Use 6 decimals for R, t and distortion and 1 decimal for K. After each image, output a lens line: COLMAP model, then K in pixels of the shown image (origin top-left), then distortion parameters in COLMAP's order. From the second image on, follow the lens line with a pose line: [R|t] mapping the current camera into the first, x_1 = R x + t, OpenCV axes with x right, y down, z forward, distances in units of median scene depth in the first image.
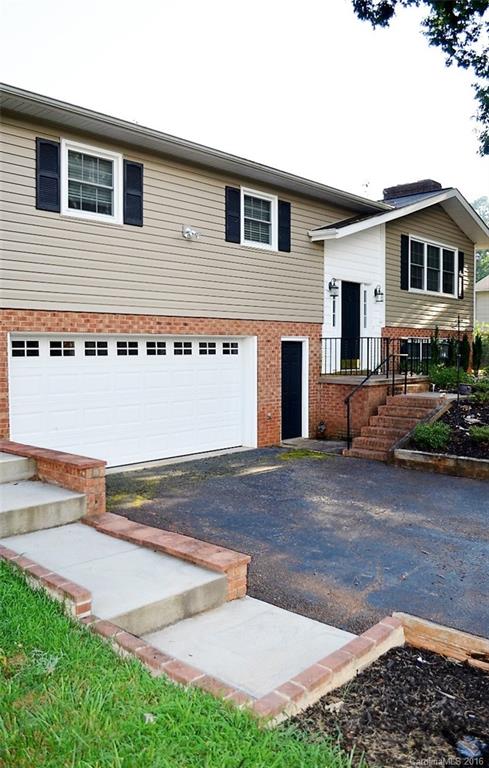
lens RADIAL K [[629.0, 0, 243.9], [0, 629.0, 384.8], [0, 0, 1]] dist [-0.083894, 0.007931]
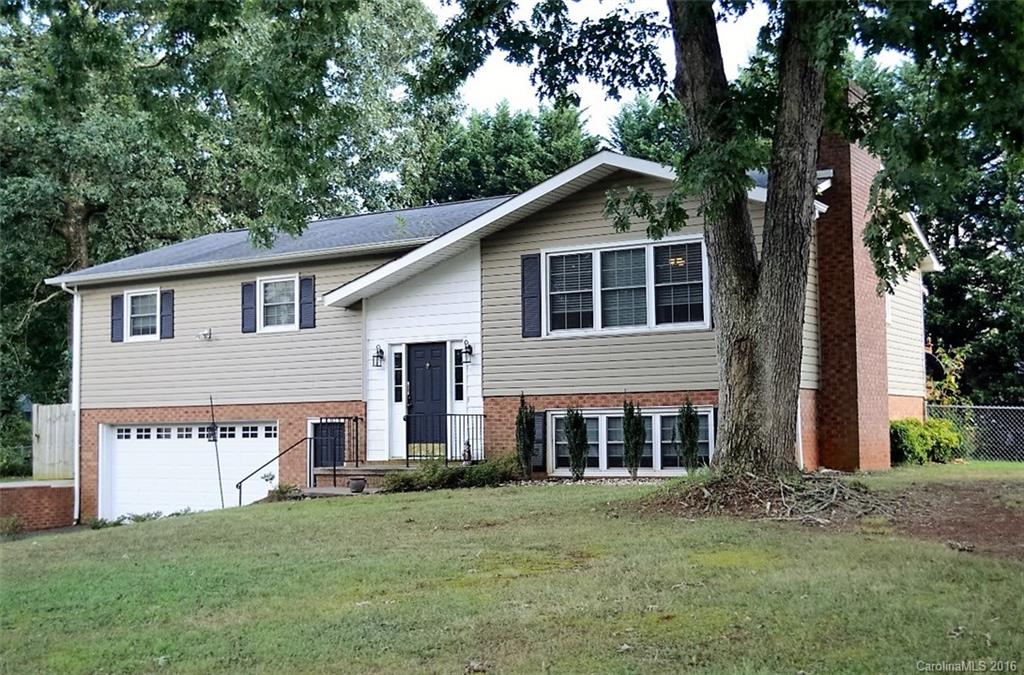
lens RADIAL K [[1223.9, 0, 512.7], [0, 1223.9, 342.1], [0, 0, 1]] dist [0.038673, 0.000000]
pose [[0.199260, -0.074752, -0.977091, 1.971480], [-0.045782, 0.995287, -0.085480, -0.049519], [0.978877, 0.061766, 0.194899, 0.966000]]
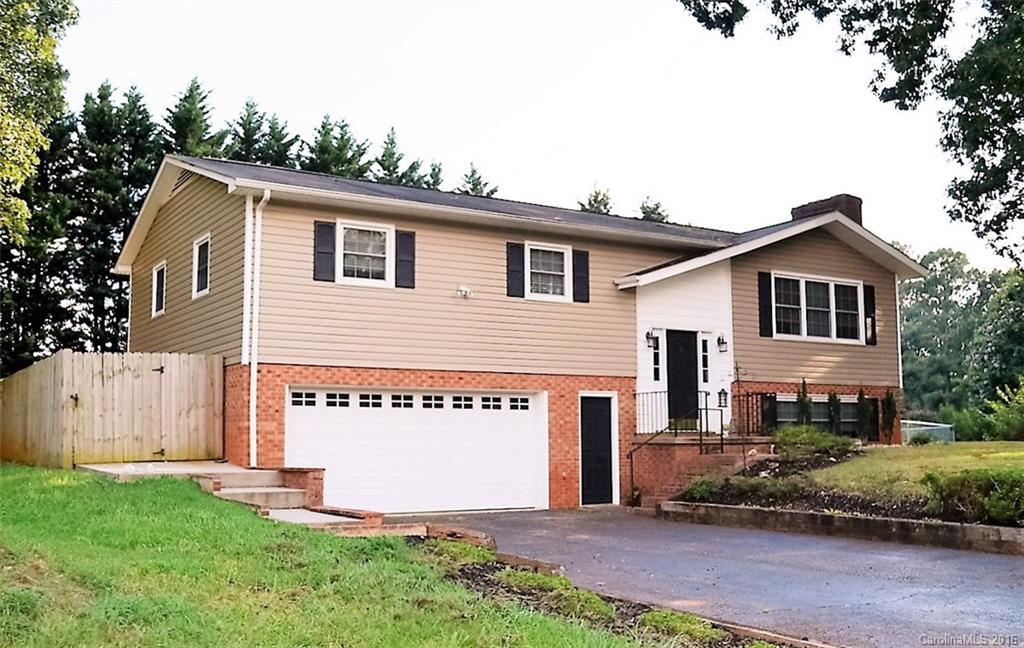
lens RADIAL K [[1069.0, 0, 514.2], [0, 1069.0, 326.3], [0, 0, 1]] dist [-0.062706, 0.000000]
pose [[0.967284, -0.032176, -0.251647, 0.382236], [-0.010077, 0.986269, -0.164839, 0.094437], [0.253495, 0.161982, 0.953678, -0.582535]]
